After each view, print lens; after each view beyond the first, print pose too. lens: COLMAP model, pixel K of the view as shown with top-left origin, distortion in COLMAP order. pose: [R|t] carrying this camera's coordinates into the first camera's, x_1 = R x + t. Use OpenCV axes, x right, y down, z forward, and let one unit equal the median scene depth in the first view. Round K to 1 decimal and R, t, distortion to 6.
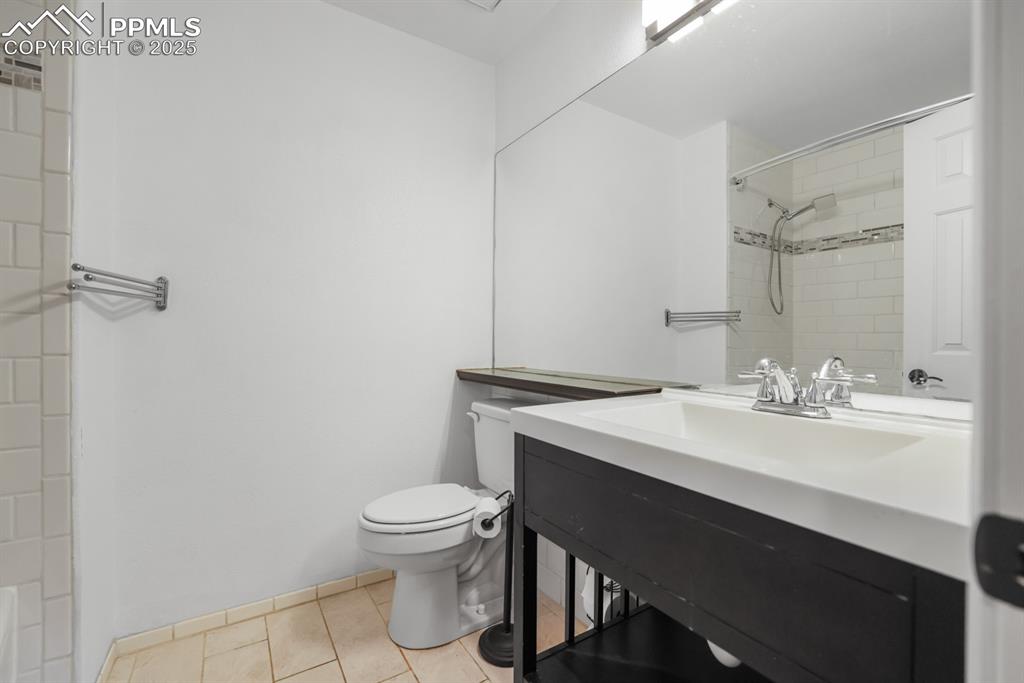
lens RADIAL K [[452.3, 0, 507.6], [0, 452.3, 336.9], [0, 0, 1]] dist [-0.002194, -0.000087]
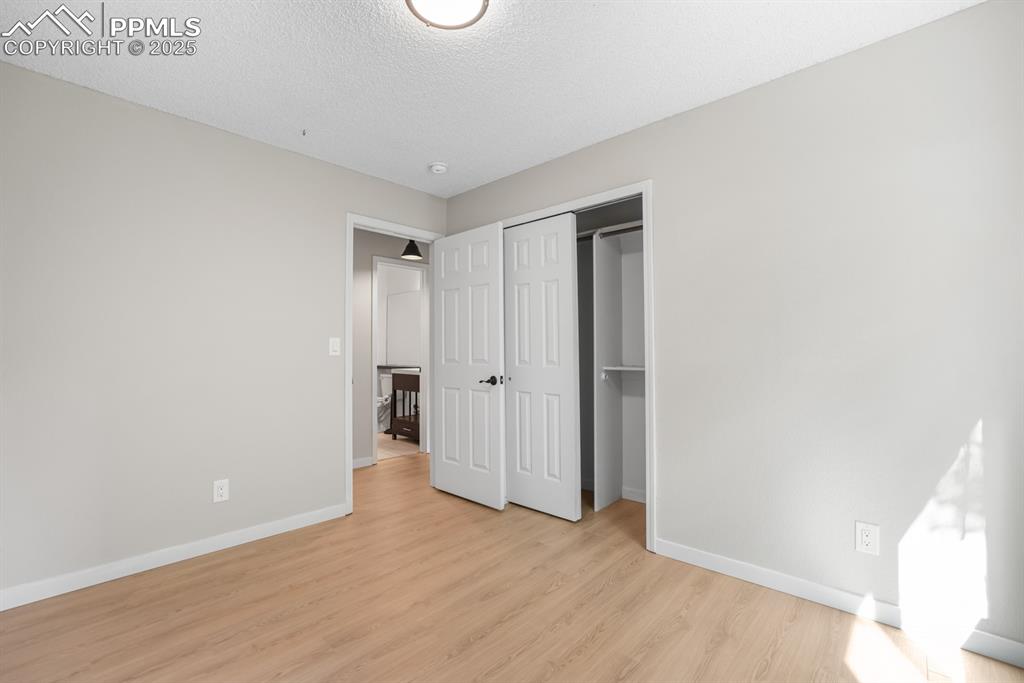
lens RADIAL K [[452.3, 0, 507.6], [0, 452.3, 336.9], [0, 0, 1]] dist [-0.002194, -0.000087]
pose [[0.967390, 0.001005, 0.253291, -0.015194], [0.005268, 0.999696, -0.024086, -0.062337], [-0.253238, 0.024635, 0.967090, -2.781067]]
